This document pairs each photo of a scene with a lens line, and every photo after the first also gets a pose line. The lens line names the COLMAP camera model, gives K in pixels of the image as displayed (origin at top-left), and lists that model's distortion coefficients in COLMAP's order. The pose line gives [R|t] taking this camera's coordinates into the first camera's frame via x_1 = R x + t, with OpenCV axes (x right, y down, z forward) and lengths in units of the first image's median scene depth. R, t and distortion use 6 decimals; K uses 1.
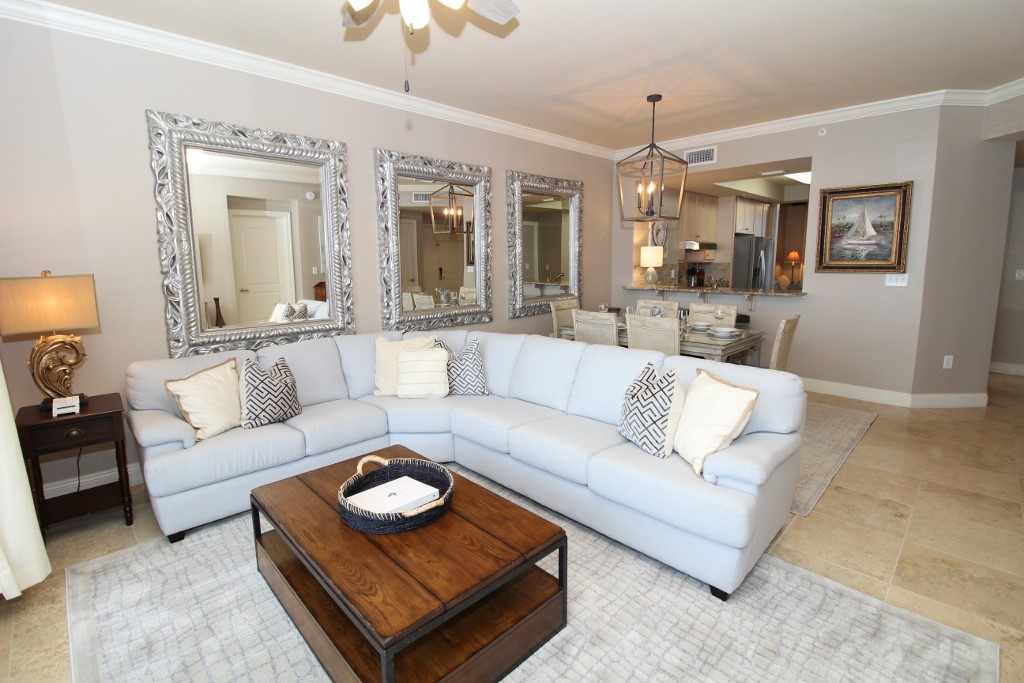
lens RADIAL K [[473.8, 0, 506.7], [0, 473.8, 324.0], [0, 0, 1]] dist [0.009256, -0.018124]
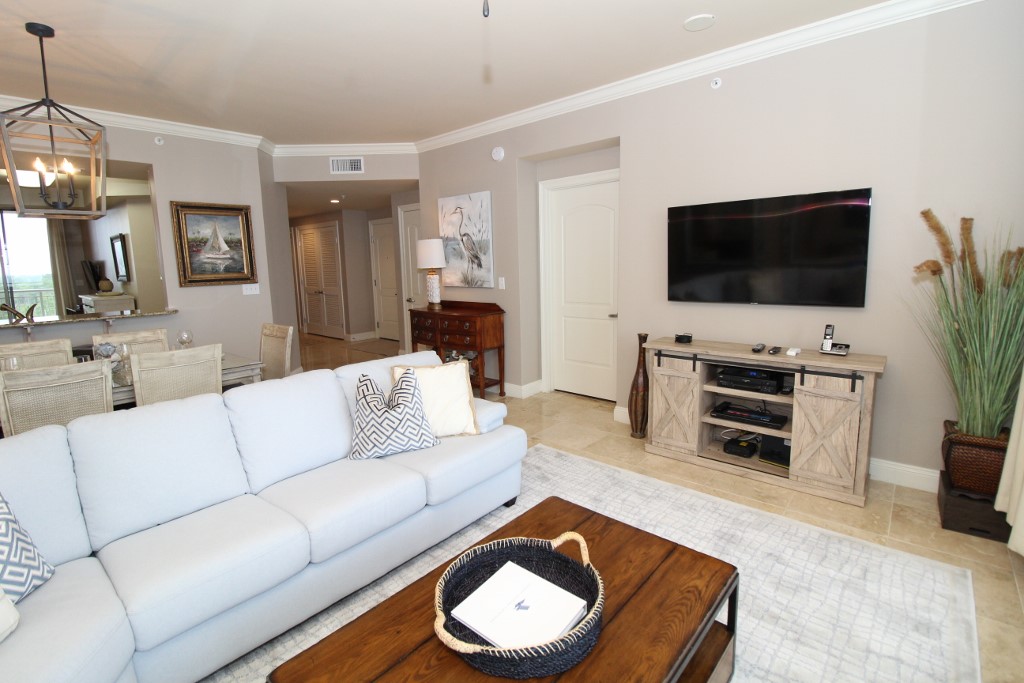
lens RADIAL K [[473.8, 0, 506.7], [0, 473.8, 324.0], [0, 0, 1]] dist [0.009256, -0.018124]
pose [[-0.072392, -0.118270, 0.990339, -0.372285], [0.162655, 0.978251, 0.128716, -0.053693], [-0.984024, 0.170401, -0.051581, 0.426031]]
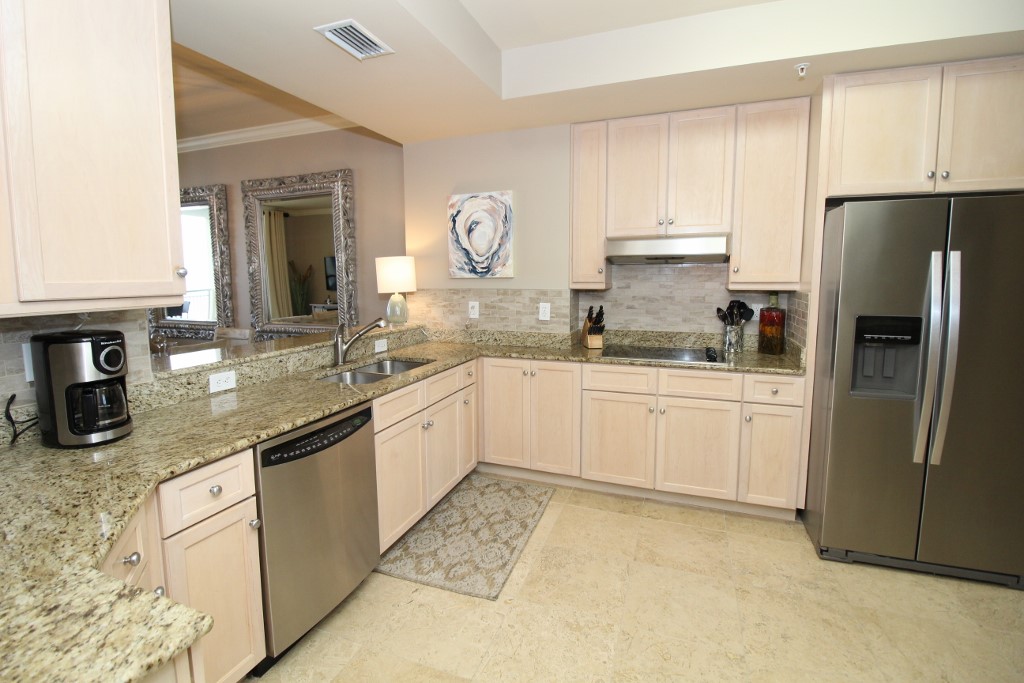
lens RADIAL K [[473.8, 0, 506.7], [0, 473.8, 324.0], [0, 0, 1]] dist [0.009256, -0.018124]
pose [[0.424462, 0.097535, -0.900177, 1.148417], [-0.119880, 0.991483, 0.050901, -0.170243], [0.897475, 0.086308, 0.432539, 1.163041]]
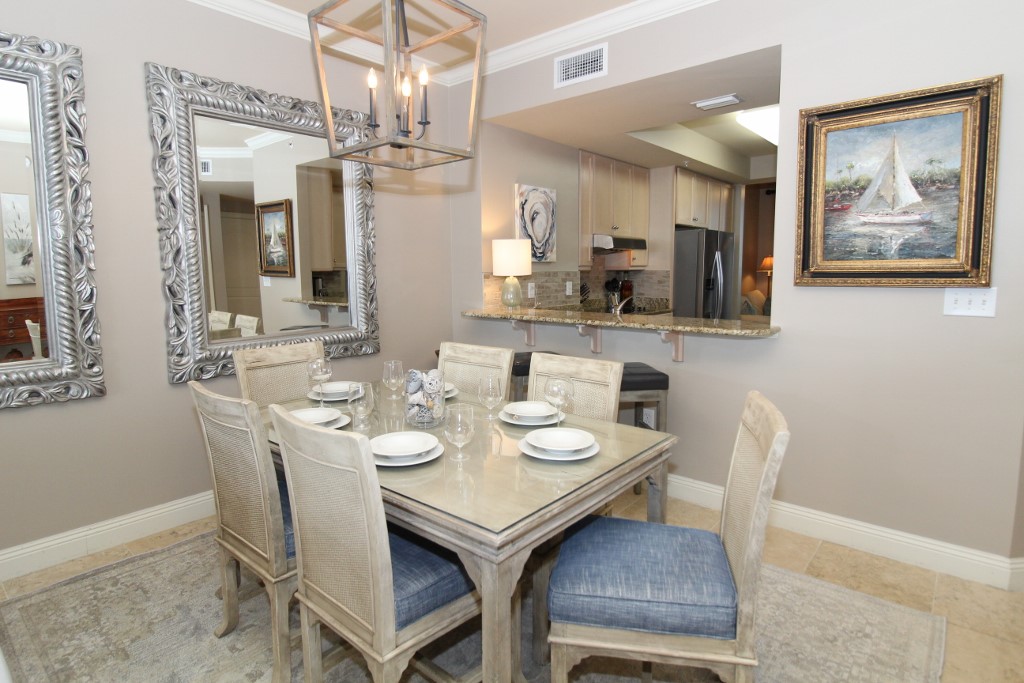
lens RADIAL K [[543.2, 0, 496.6], [0, 543.2, 326.3], [0, 0, 1]] dist [0.002895, -0.014424]
pose [[0.997920, -0.004616, 0.064297, 0.326336], [0.006830, 0.999390, -0.034247, -0.052334], [-0.064099, 0.034614, 0.997343, 0.490737]]
